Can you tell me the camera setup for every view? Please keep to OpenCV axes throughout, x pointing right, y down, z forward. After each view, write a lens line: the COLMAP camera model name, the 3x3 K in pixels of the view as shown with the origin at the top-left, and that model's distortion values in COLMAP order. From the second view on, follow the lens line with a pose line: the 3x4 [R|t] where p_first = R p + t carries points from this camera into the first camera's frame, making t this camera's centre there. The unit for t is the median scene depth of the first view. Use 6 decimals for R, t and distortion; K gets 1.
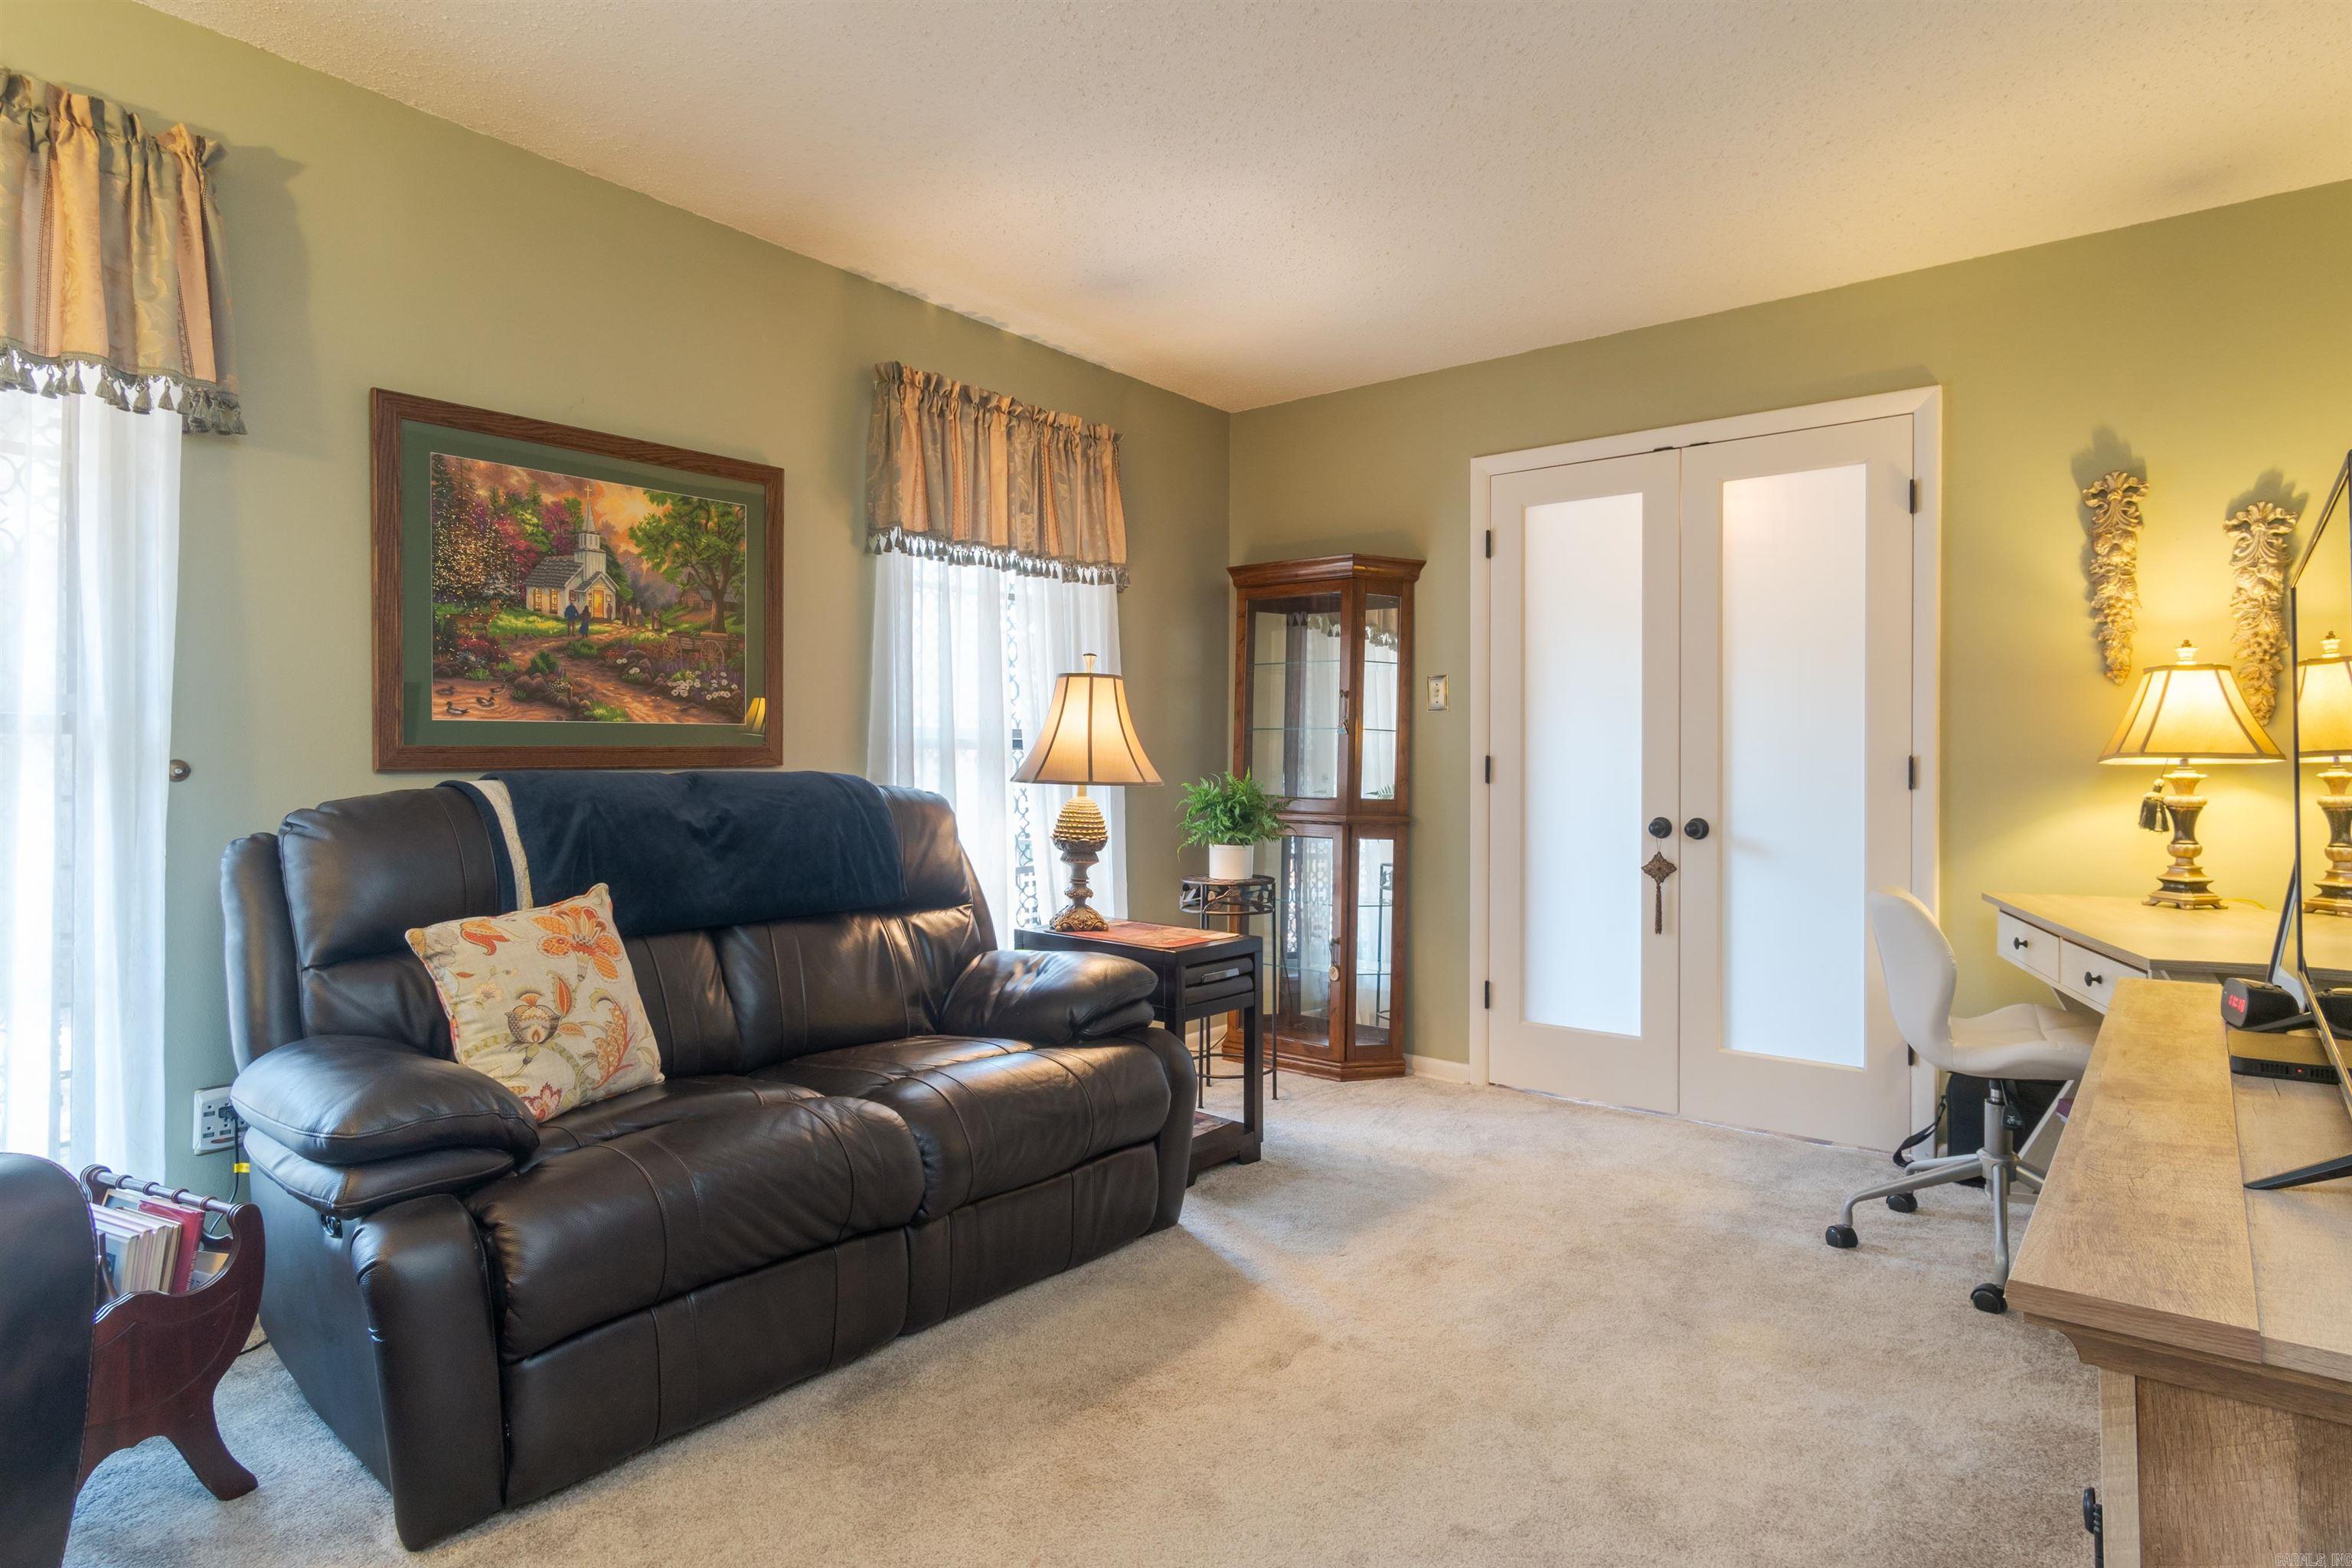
lens RADIAL K [[1292.2, 0, 1180.1], [0, 1292.2, 776.4], [0, 0, 1]] dist [0.011777, 0.000174]
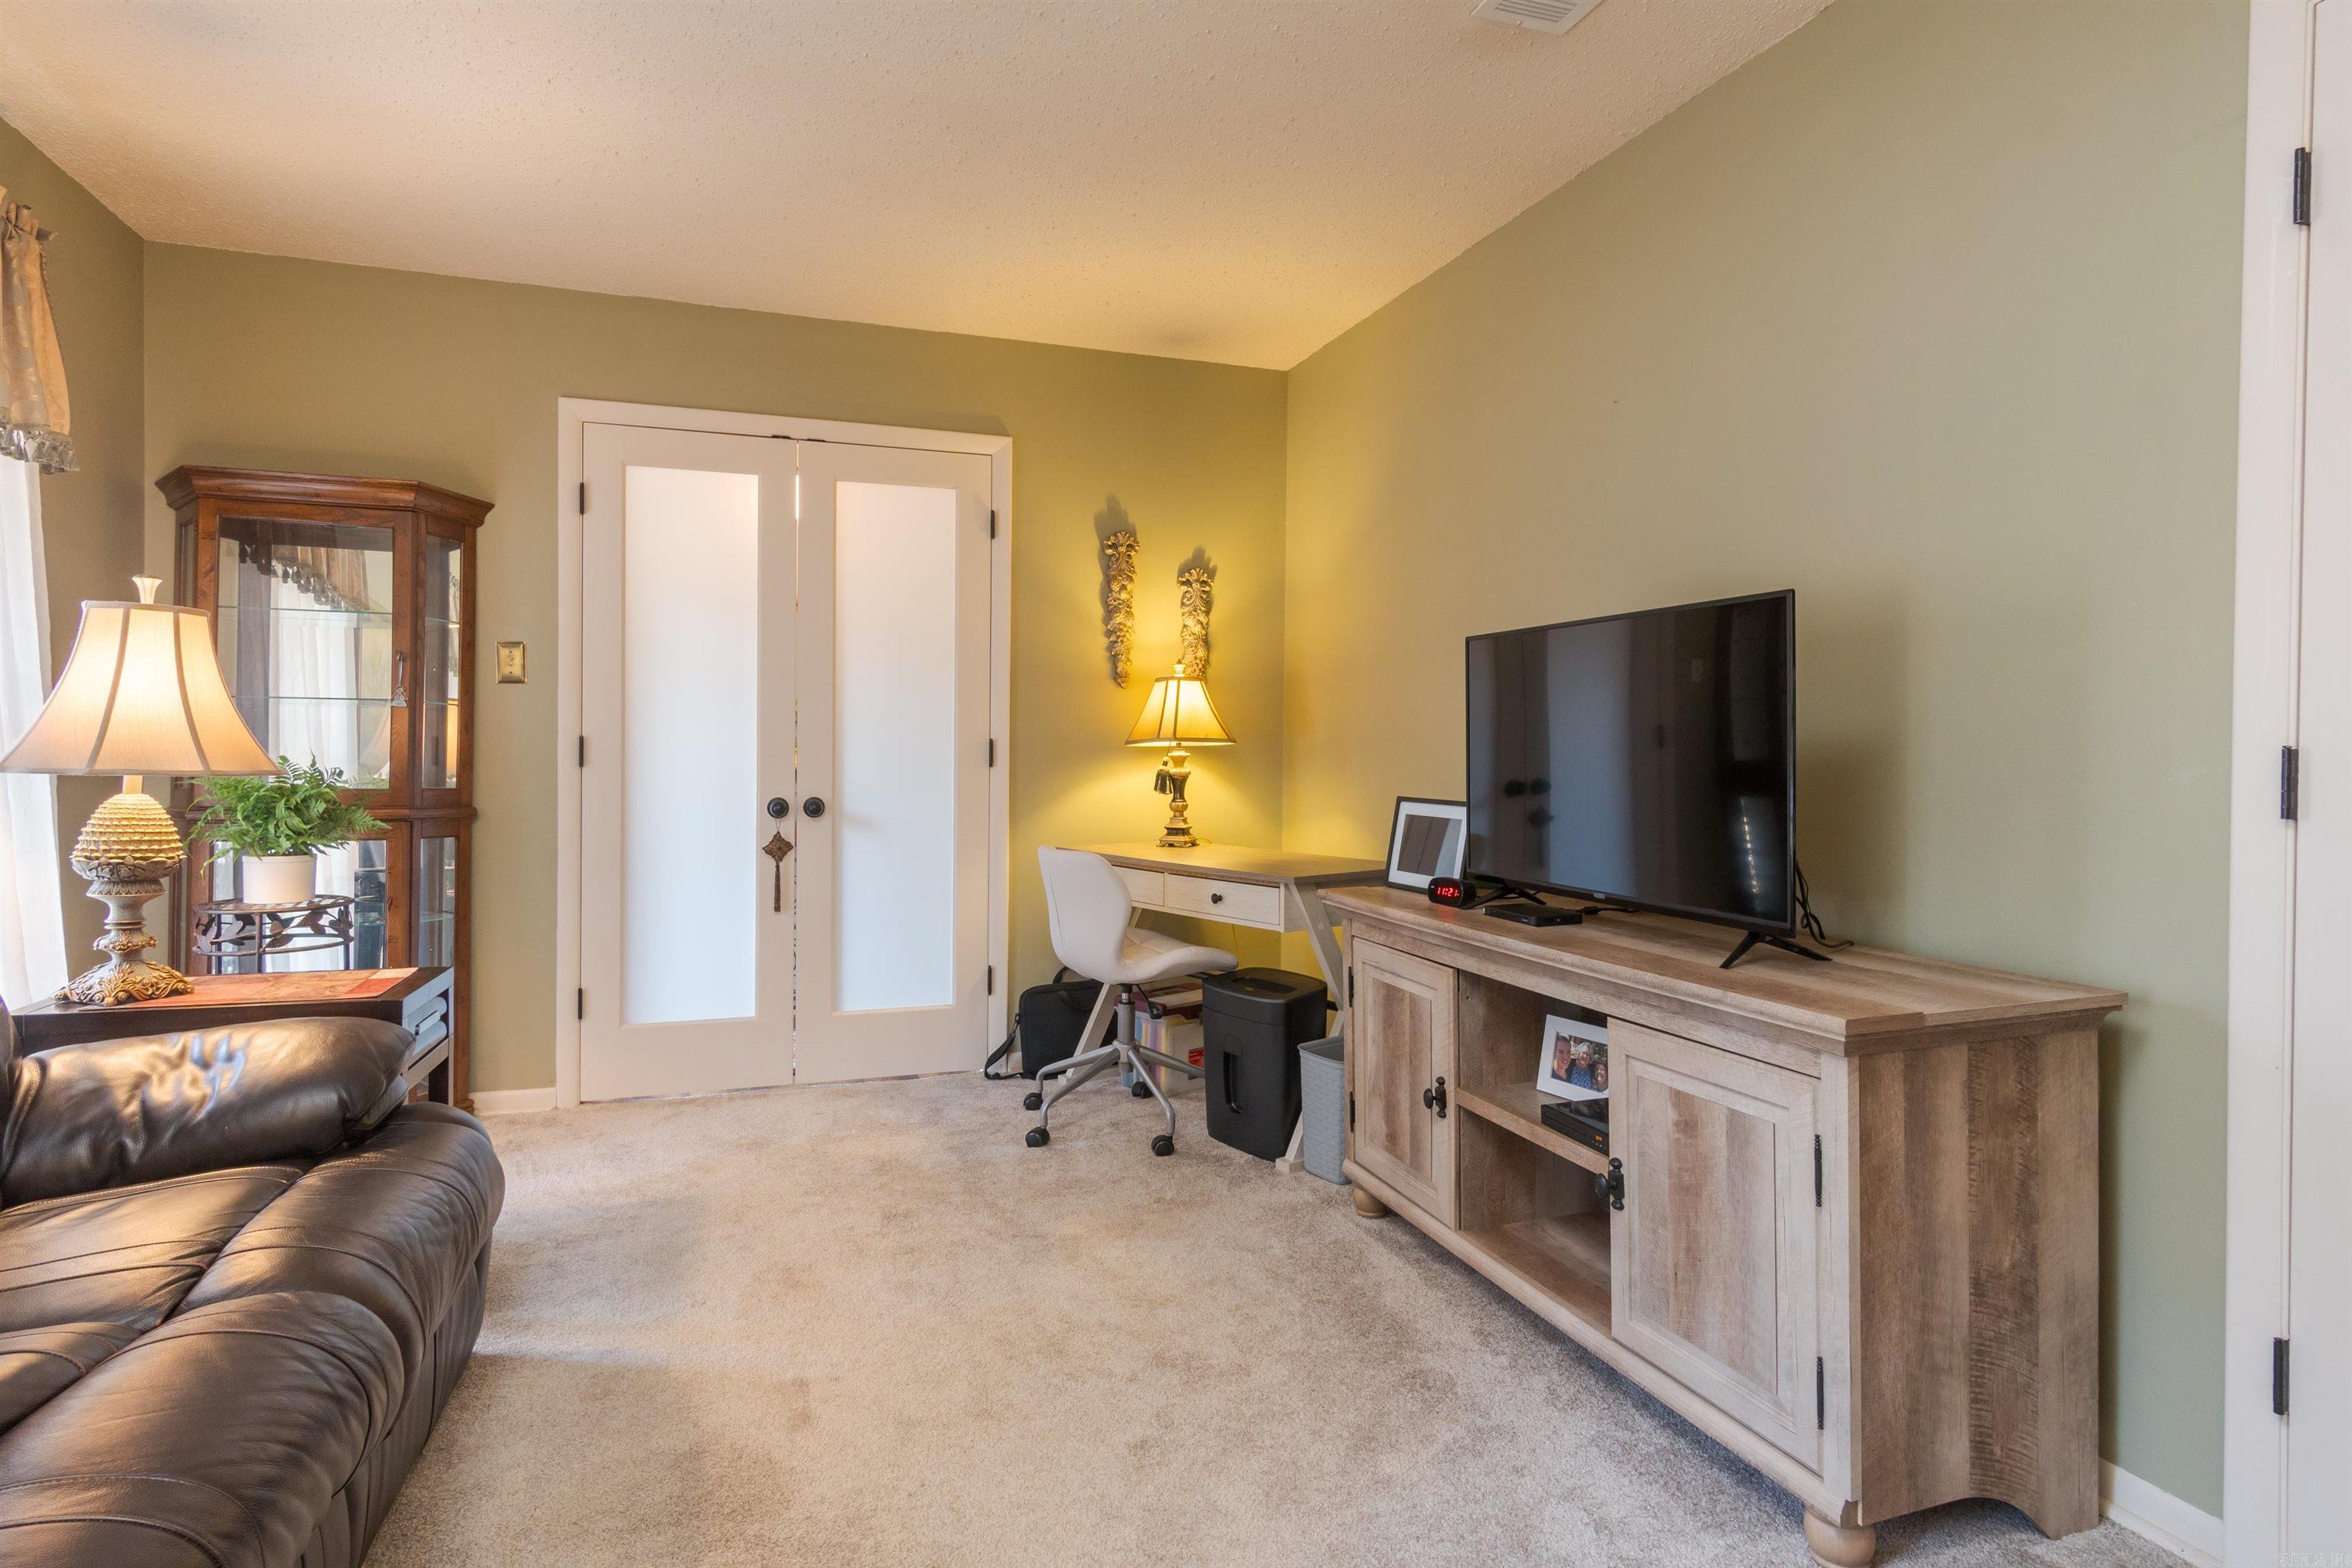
lens RADIAL K [[1292.2, 0, 1188.2], [0, 1292.2, 769.6], [0, 0, 1]] dist [0.011777, 0.000174]
pose [[0.523597, -0.014437, 0.851844, -0.409873], [0.007018, 0.999896, 0.012633, -0.001389], [-0.851937, -0.000637, 0.523643, 0.236159]]
